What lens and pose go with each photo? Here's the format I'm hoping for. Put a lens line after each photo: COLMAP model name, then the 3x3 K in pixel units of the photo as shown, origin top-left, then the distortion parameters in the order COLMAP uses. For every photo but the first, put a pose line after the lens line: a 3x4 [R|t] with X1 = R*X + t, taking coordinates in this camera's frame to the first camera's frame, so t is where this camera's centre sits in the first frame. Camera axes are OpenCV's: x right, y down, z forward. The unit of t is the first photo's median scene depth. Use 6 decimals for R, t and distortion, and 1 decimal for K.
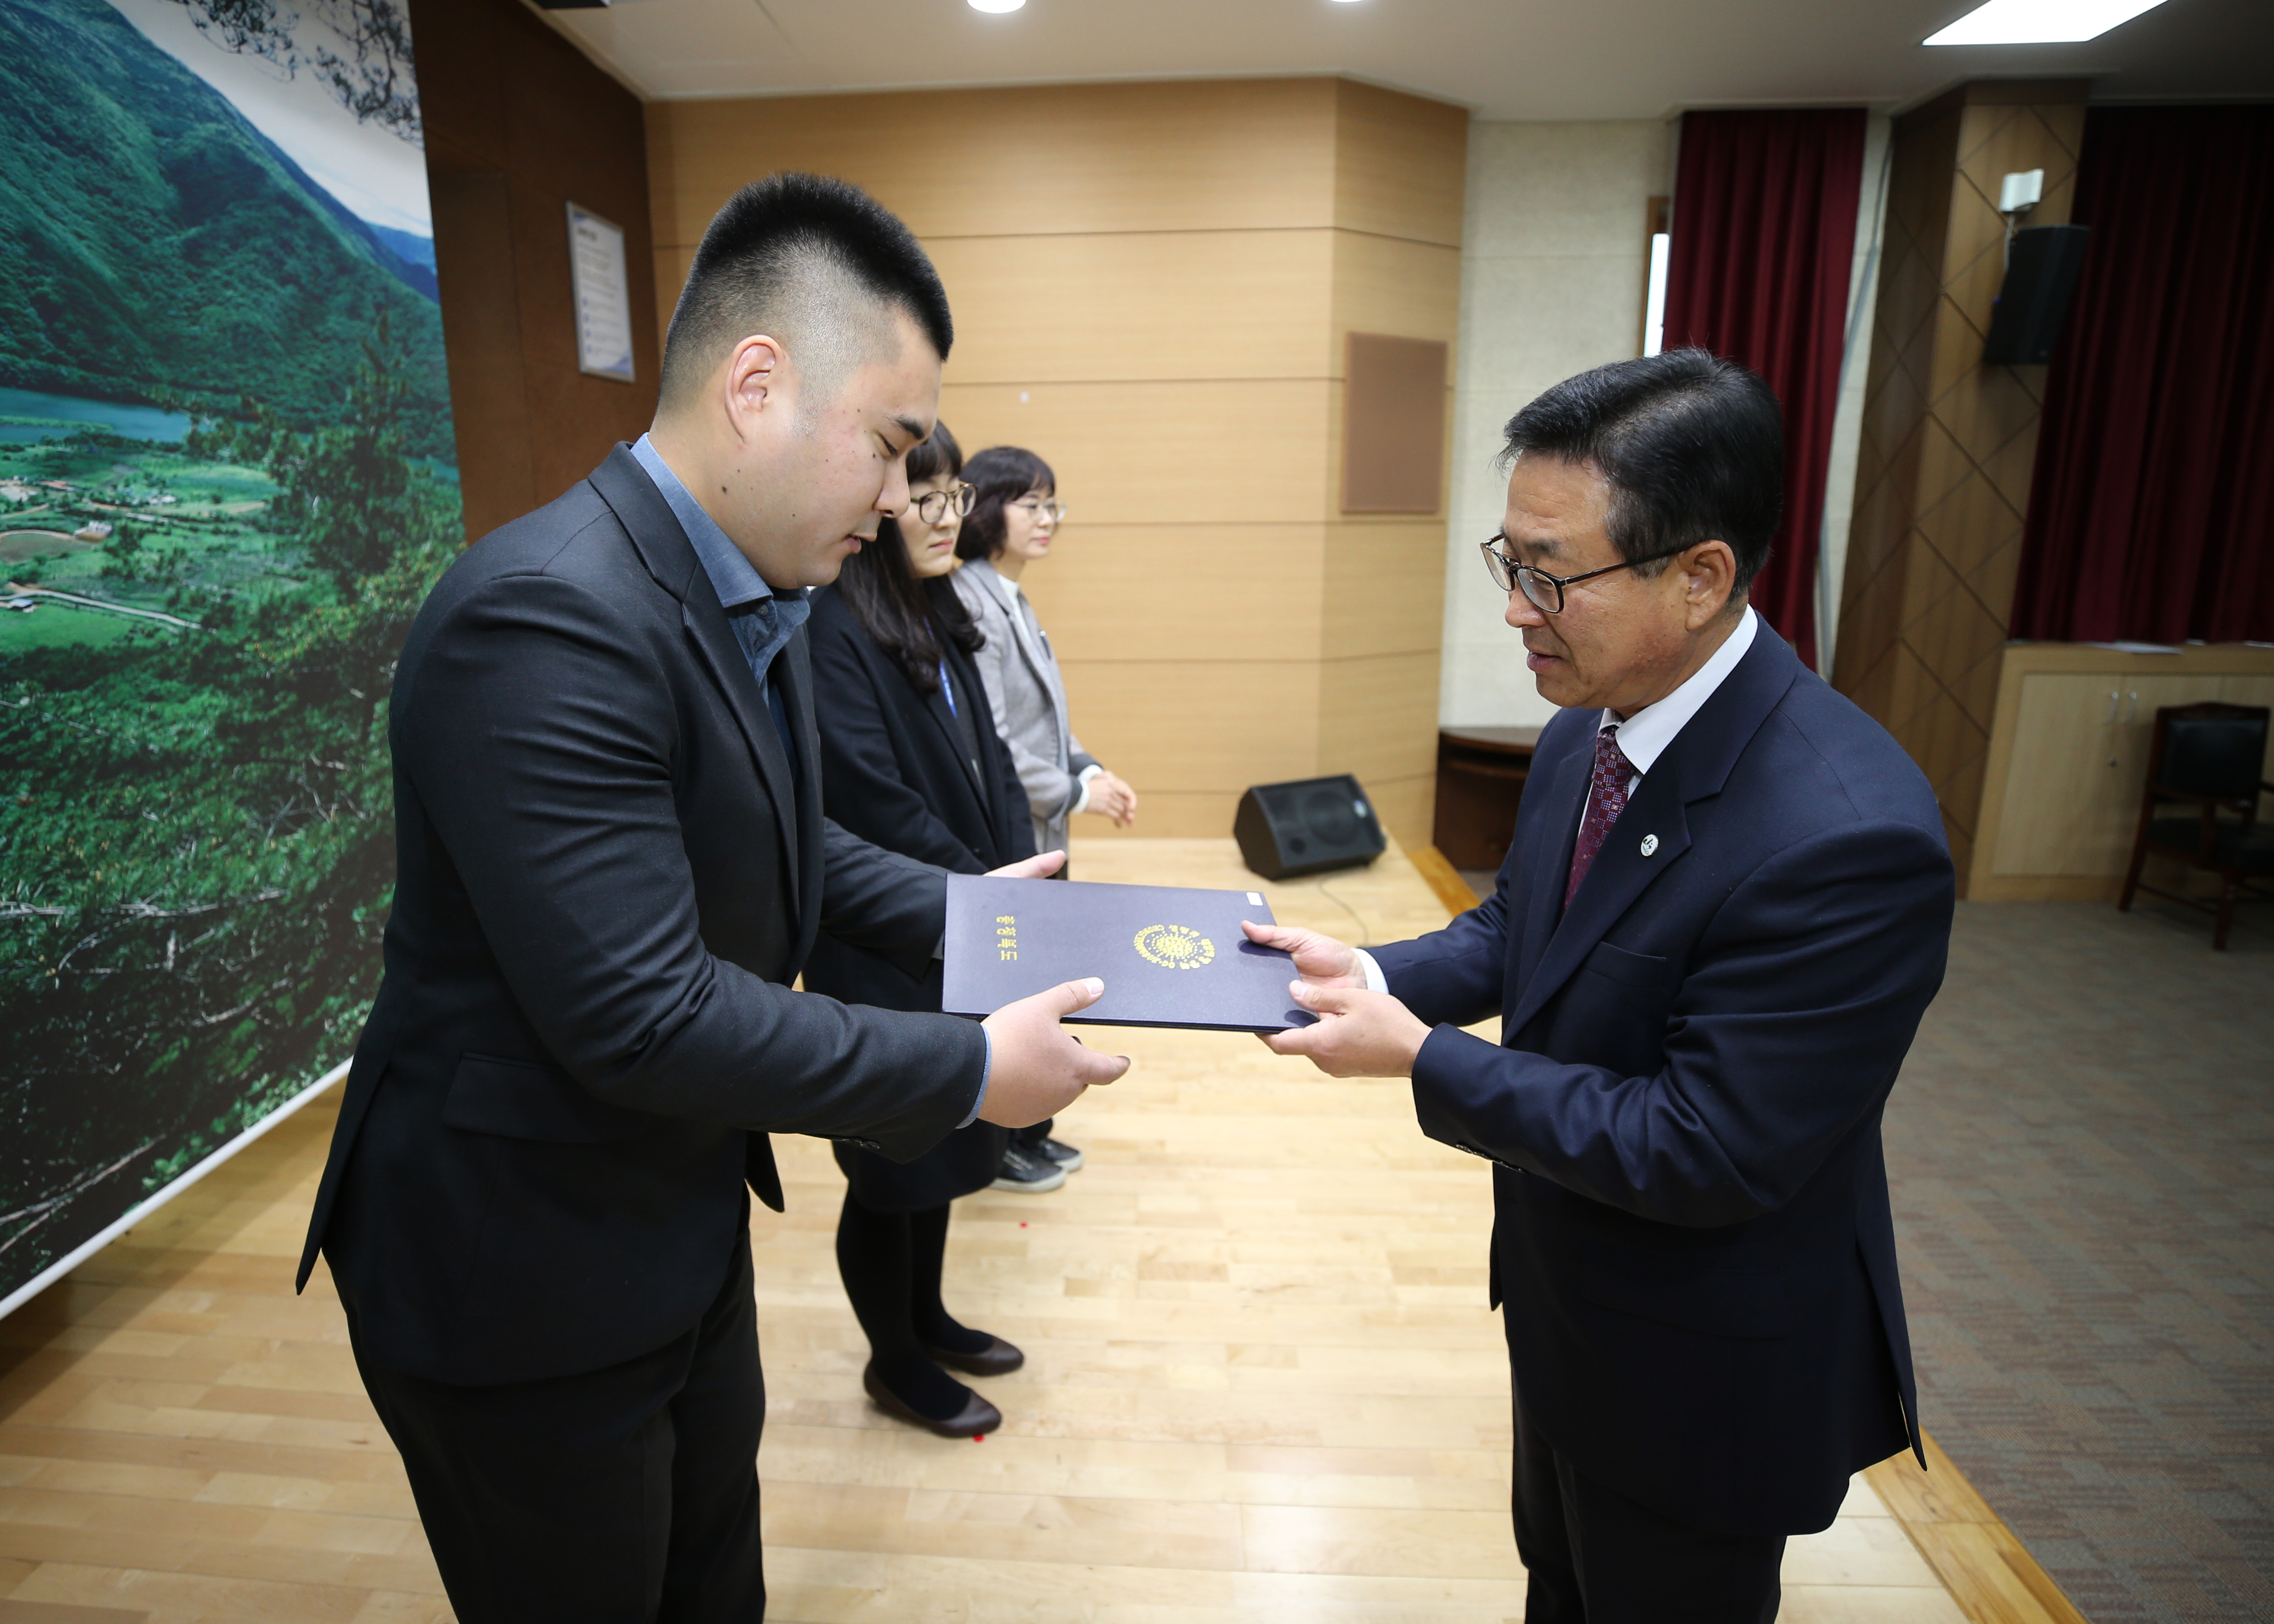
lens RADIAL K [[1195.6, 0, 1137.0], [0, 1195.6, 812.0], [0, 0, 1]] dist [-0.043932, 0.010253]
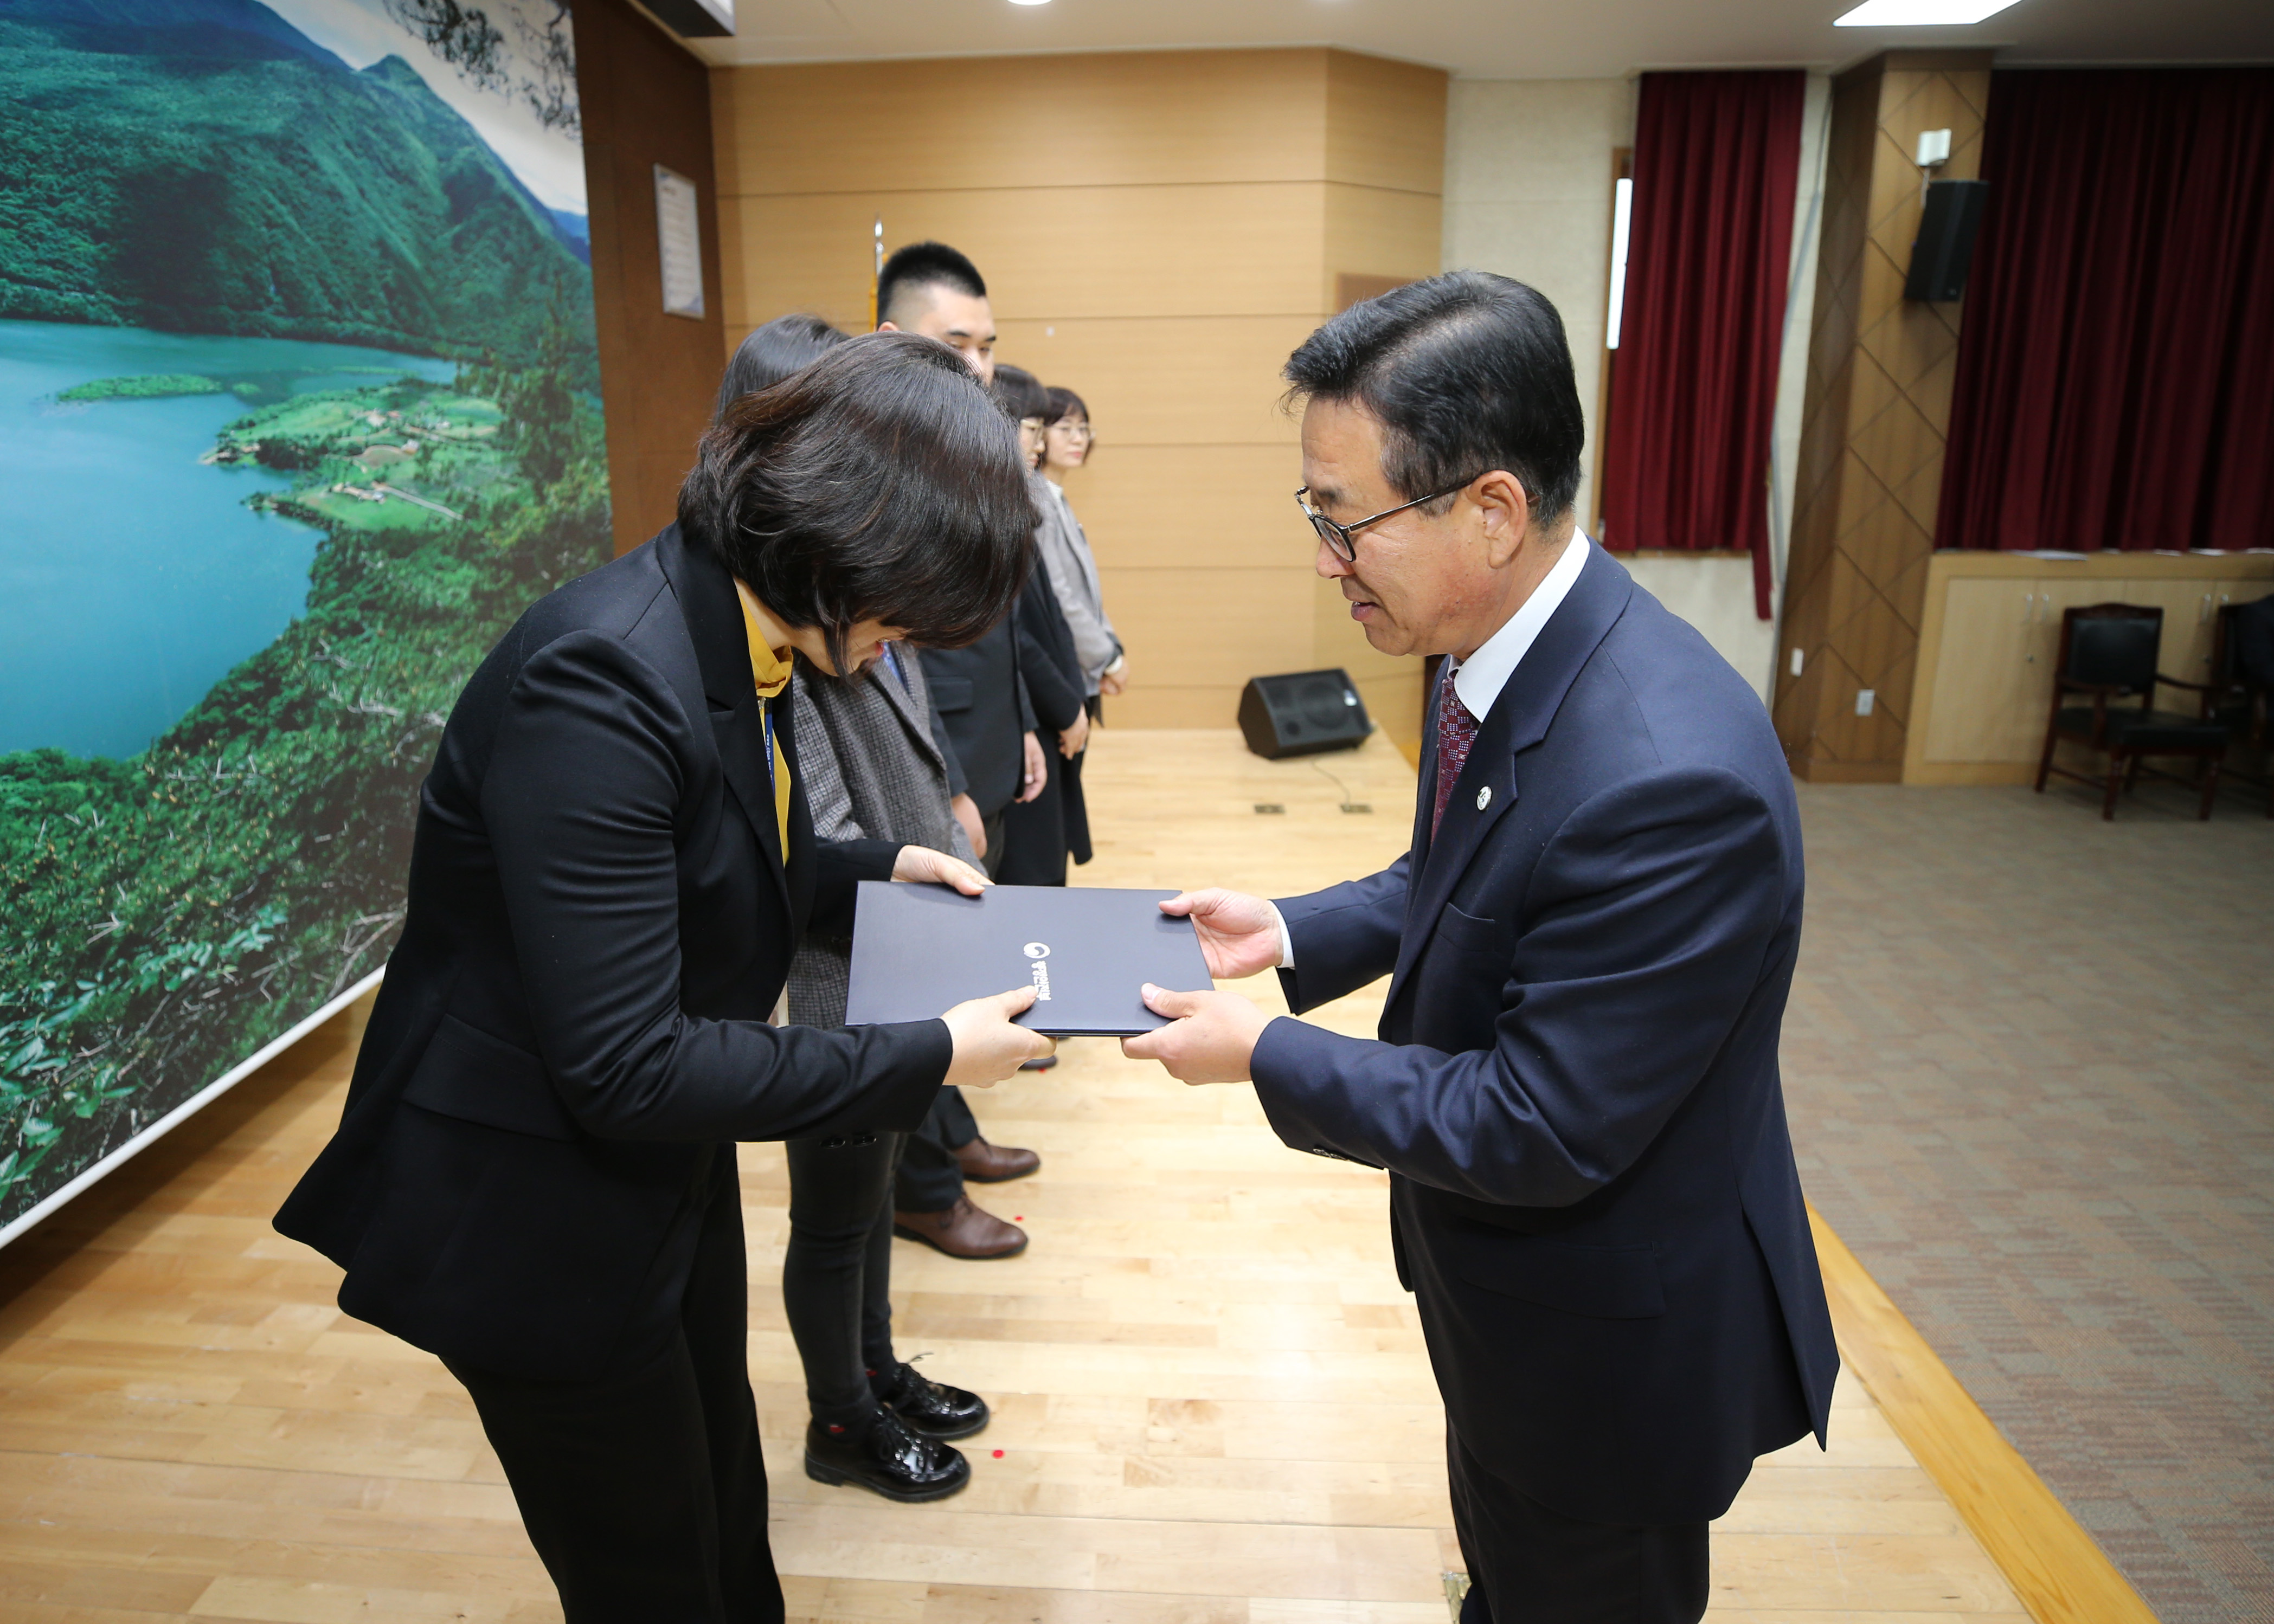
lens RADIAL K [[1330.1, 0, 1156.1], [0, 1330.1, 787.3], [0, 0, 1]] dist [-0.042440, 0.002657]
pose [[0.999998, -0.001728, 0.000676, 0.006056], [0.001719, 0.999910, 0.013281, 0.120045], [-0.000699, -0.013280, 0.999912, -0.472769]]
